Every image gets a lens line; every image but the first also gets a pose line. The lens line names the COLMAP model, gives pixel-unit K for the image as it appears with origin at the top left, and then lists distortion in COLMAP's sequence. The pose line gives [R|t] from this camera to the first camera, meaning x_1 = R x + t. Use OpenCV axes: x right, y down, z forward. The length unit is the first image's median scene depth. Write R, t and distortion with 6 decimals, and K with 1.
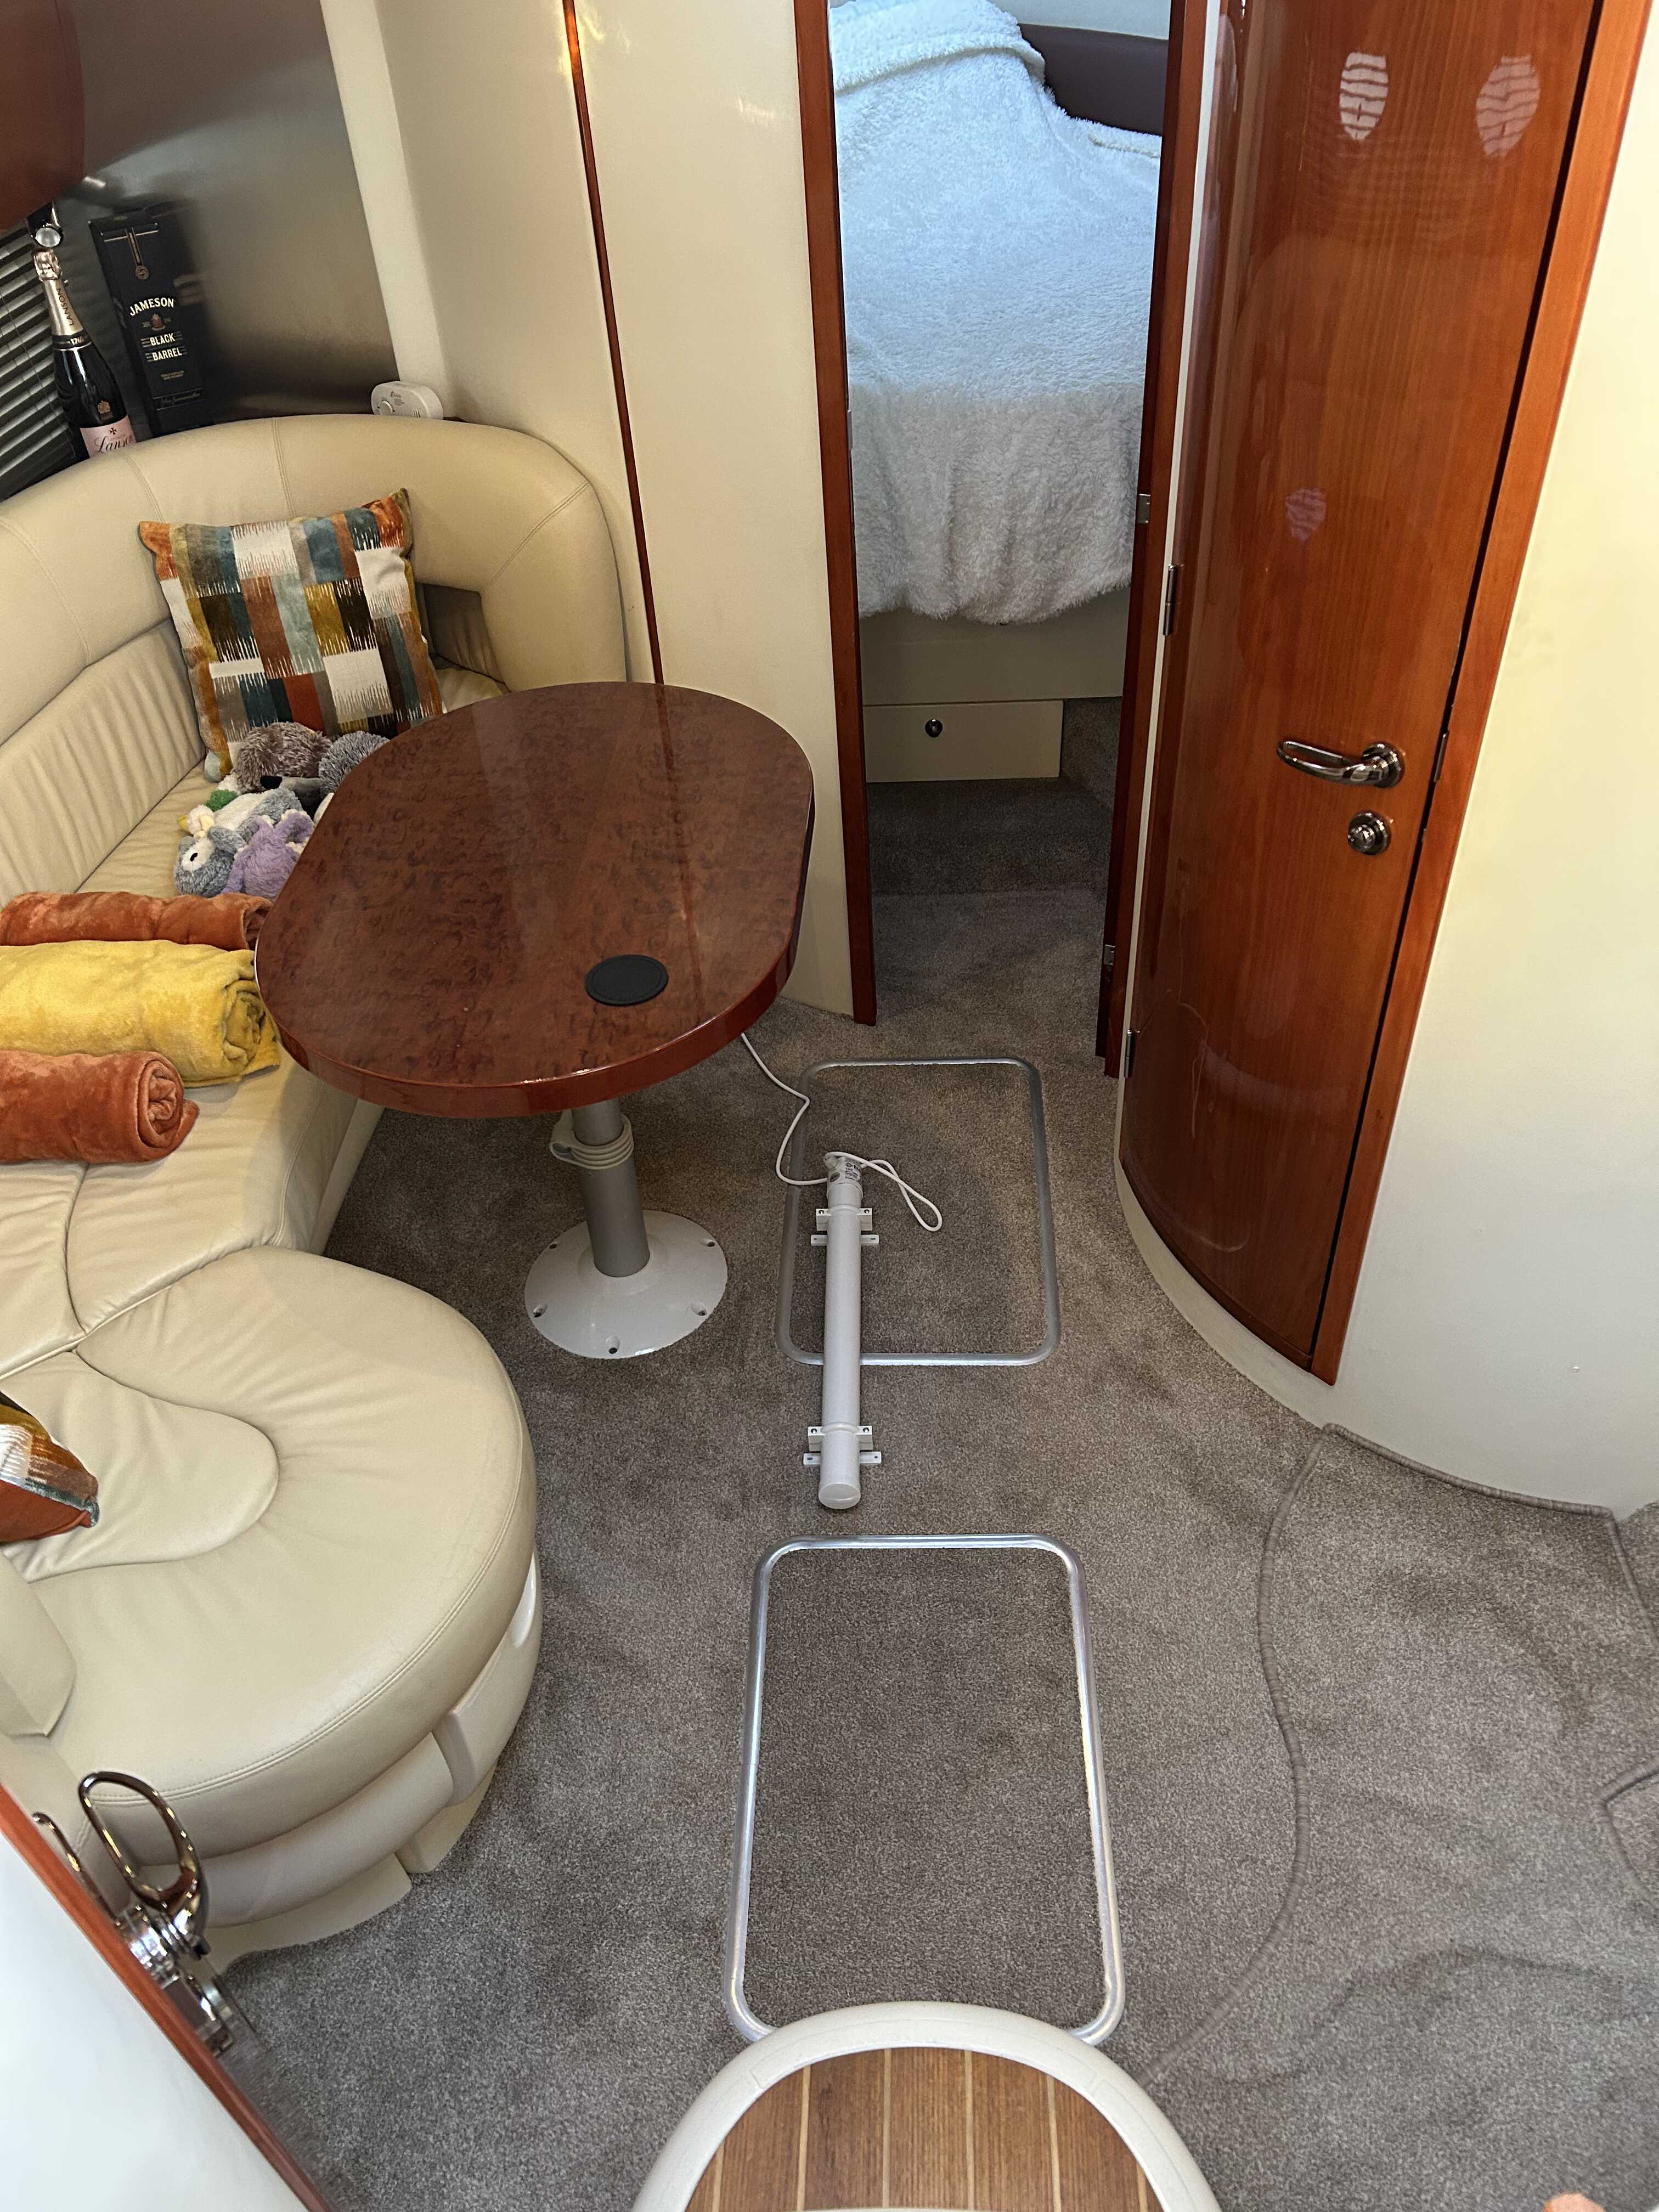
lens RADIAL K [[1665.5, 0, 827.9], [0, 1665.5, 1106.4], [0, 0, 1]] dist [0.048996, -0.057634]
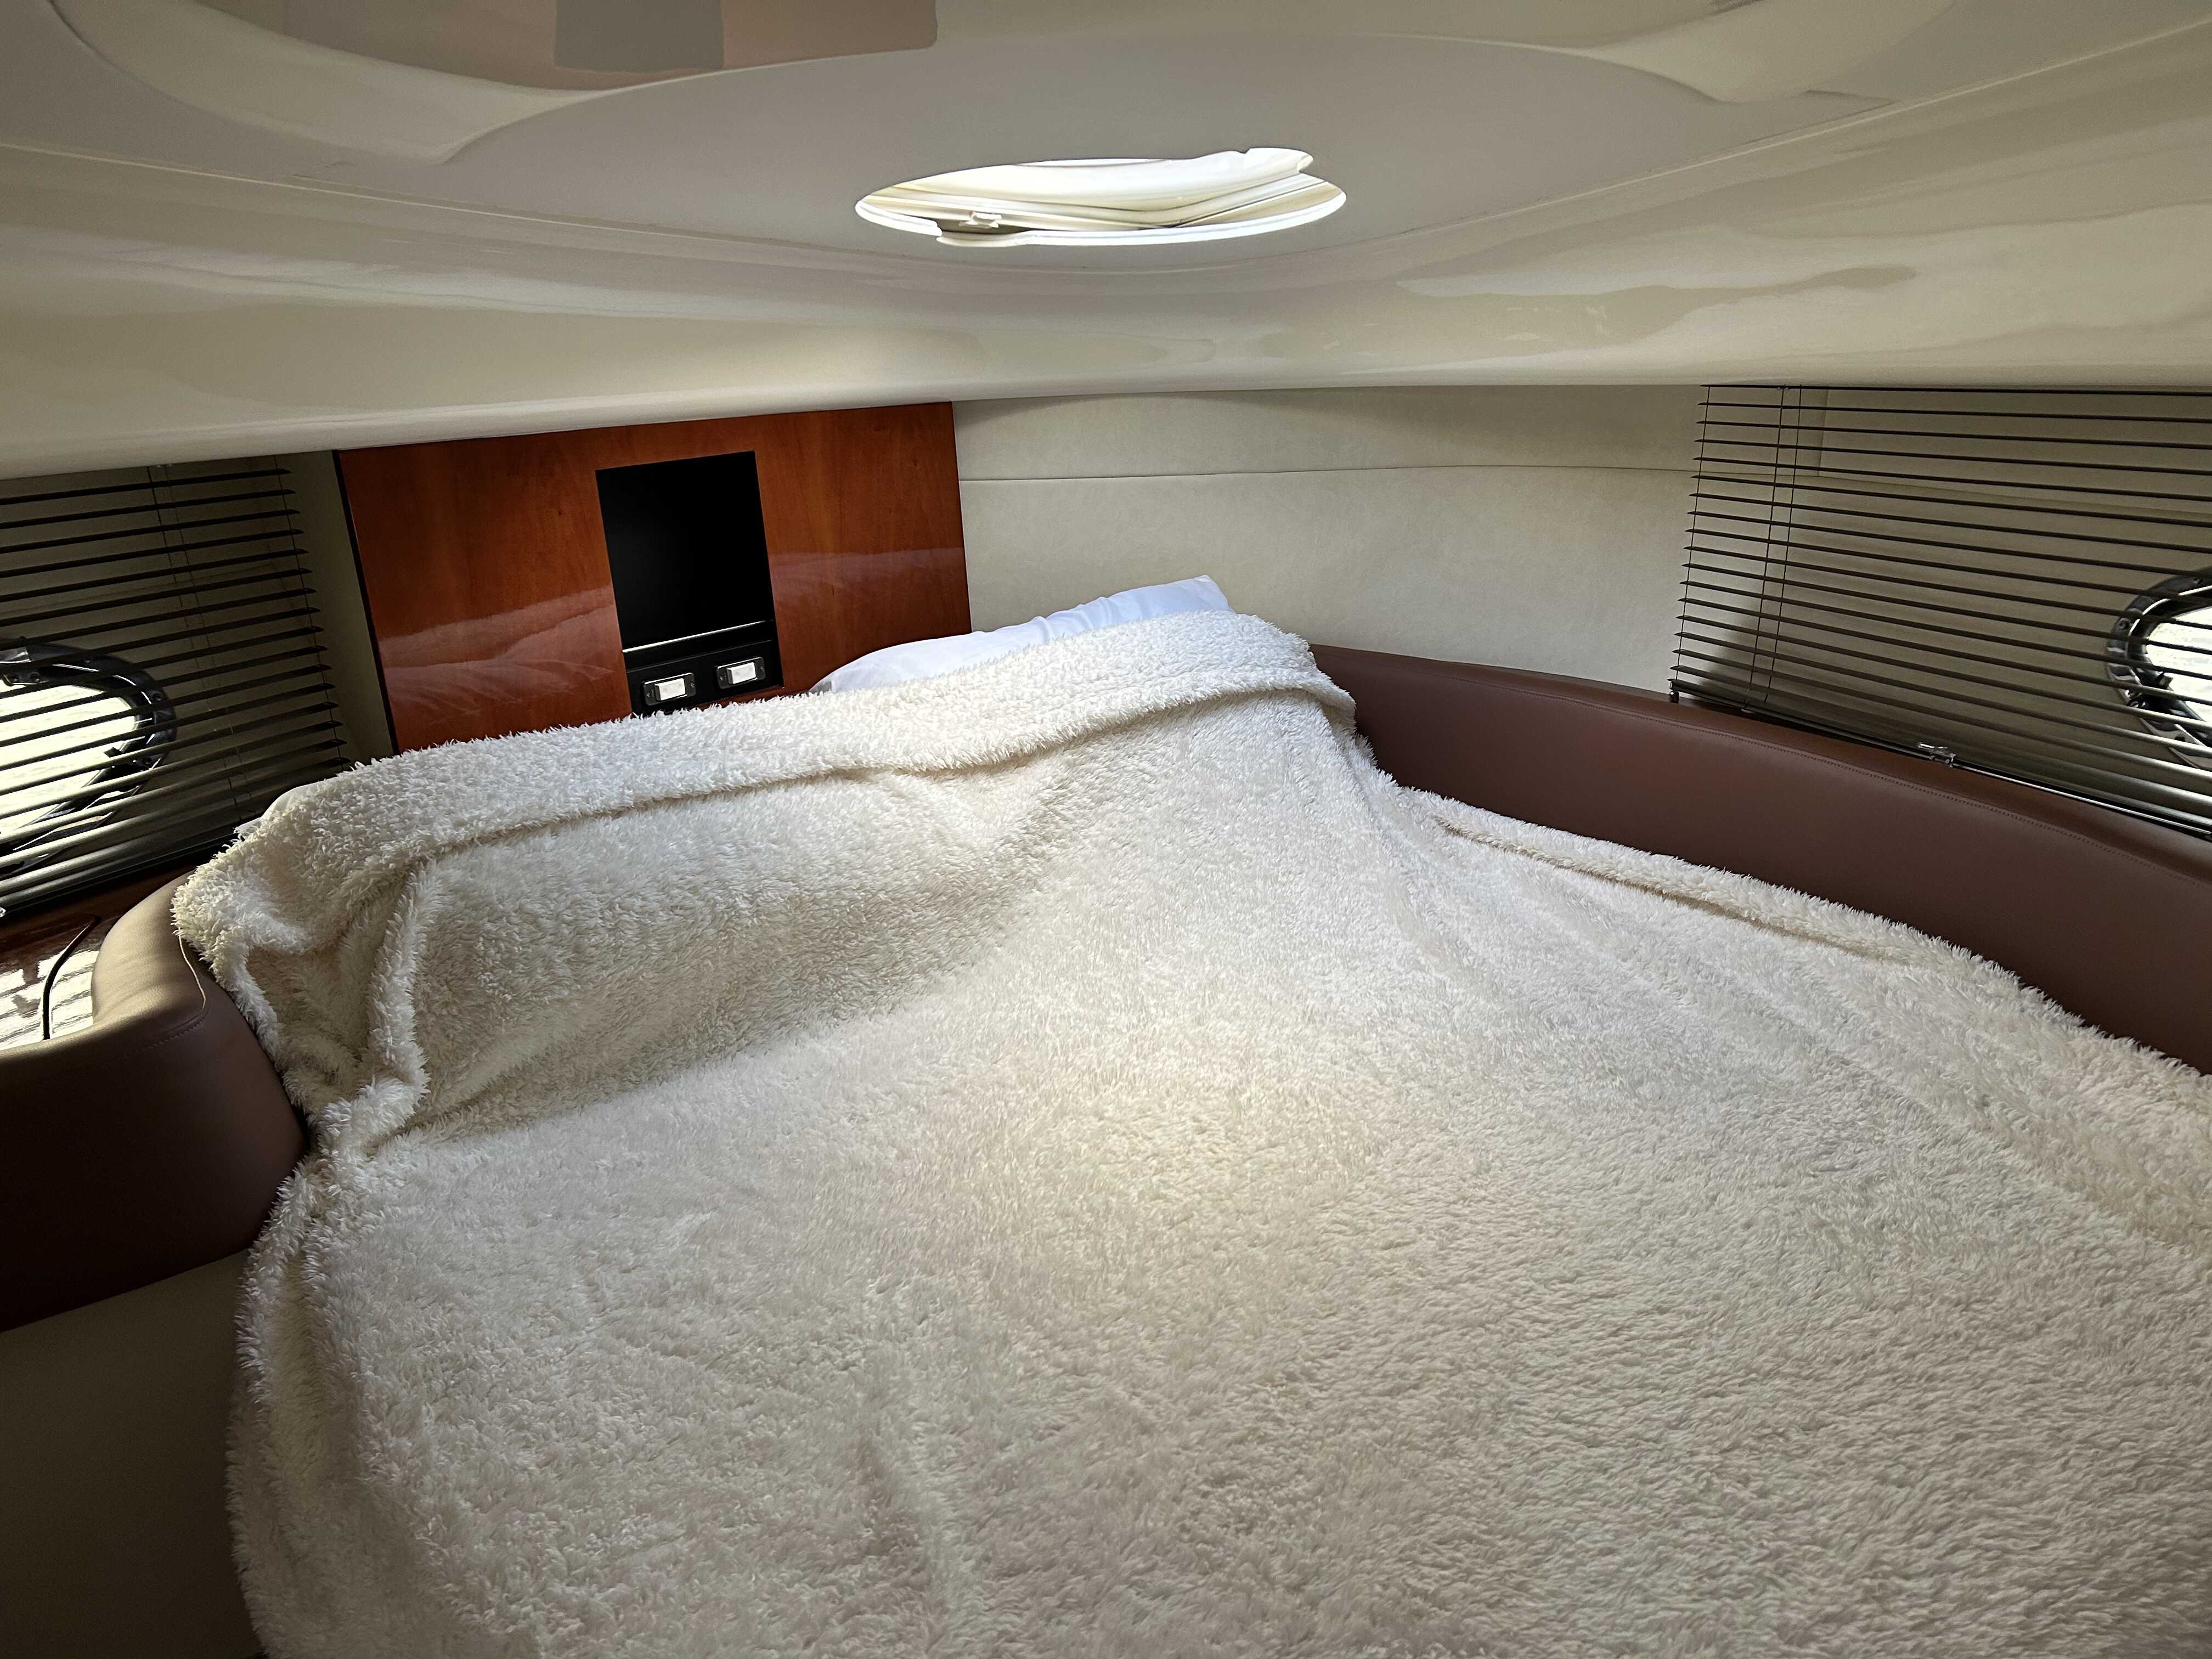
lens RADIAL K [[1665.5, 0, 1100.5], [0, 1665.5, 829.8], [0, 0, 1]] dist [0.048996, -0.057634]
pose [[0.999769, 0.011886, -0.017903, 0.043526], [-0.018141, 0.913419, -0.406616, -0.304656], [0.011520, 0.406847, 0.913424, 0.426039]]
